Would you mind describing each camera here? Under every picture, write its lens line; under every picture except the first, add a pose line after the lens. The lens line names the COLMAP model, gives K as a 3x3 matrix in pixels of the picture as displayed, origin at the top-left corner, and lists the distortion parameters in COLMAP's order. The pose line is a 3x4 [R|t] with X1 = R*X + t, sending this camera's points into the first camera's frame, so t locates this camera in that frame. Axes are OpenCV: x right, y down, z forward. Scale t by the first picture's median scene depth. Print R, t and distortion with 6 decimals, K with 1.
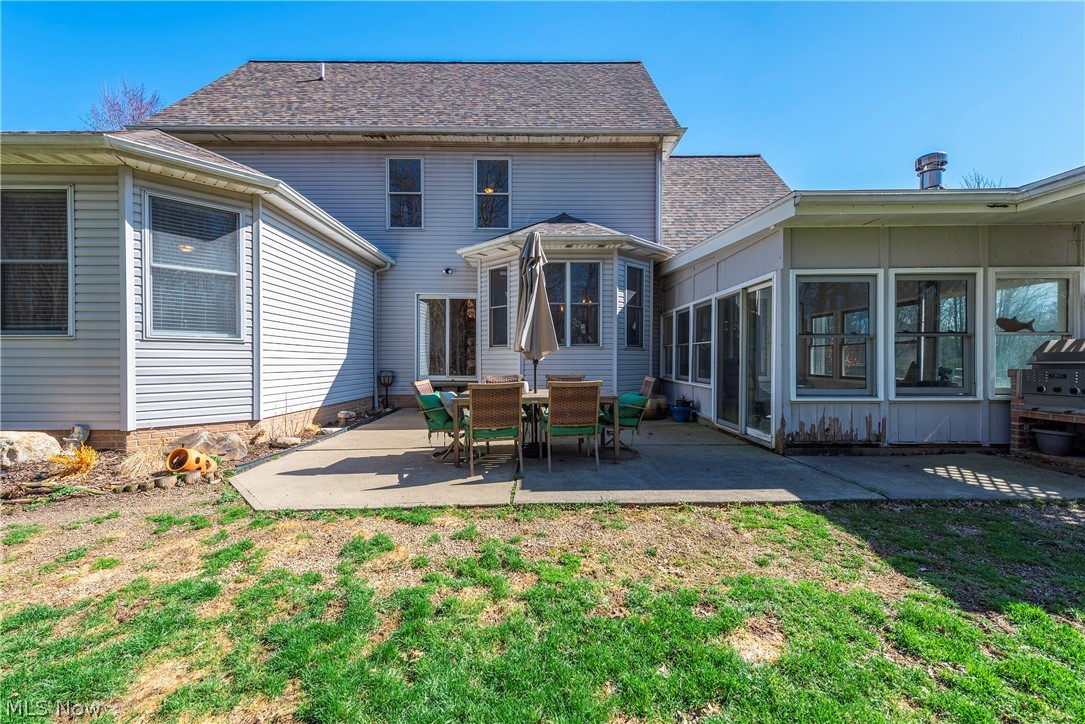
lens RADIAL K [[453.5, 0, 543.1], [0, 453.5, 364.9], [0, 0, 1]] dist [0.002530, 0.000074]
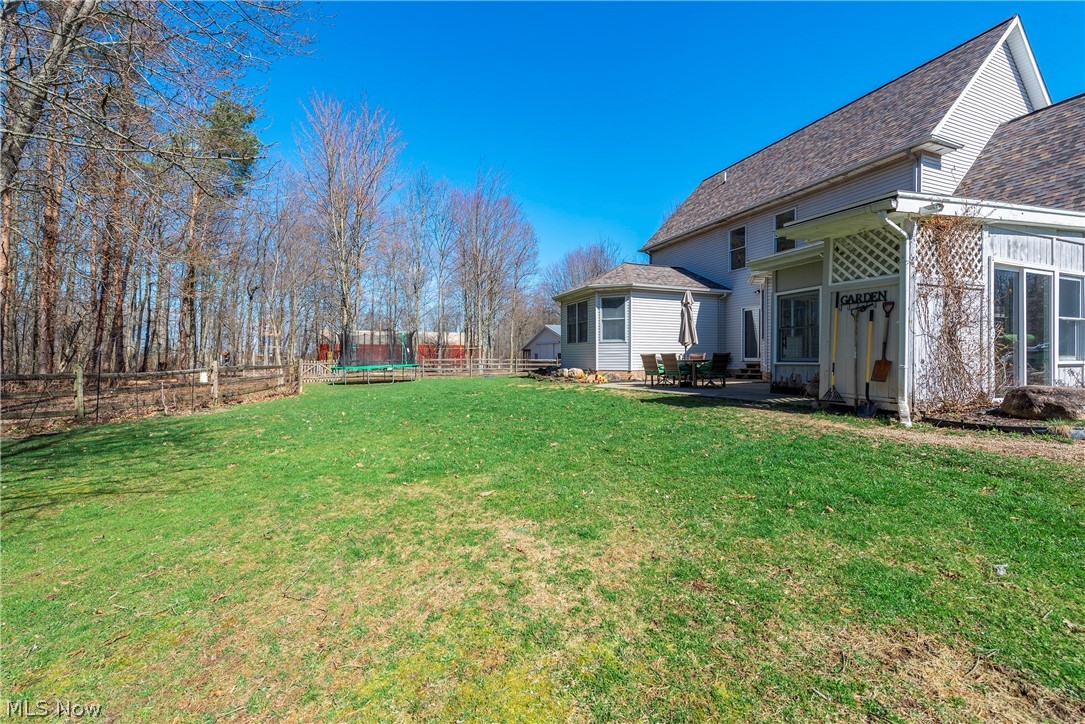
lens RADIAL K [[444.0, 0, 542.3], [0, 444.0, 360.8], [0, 0, 1]] dist [-0.000061, -0.000003]
pose [[0.372601, 0.003311, -0.927986, 1.671572], [-0.004806, 0.999987, 0.001638, 0.060435], [0.927979, 0.003850, 0.372612, -0.488218]]
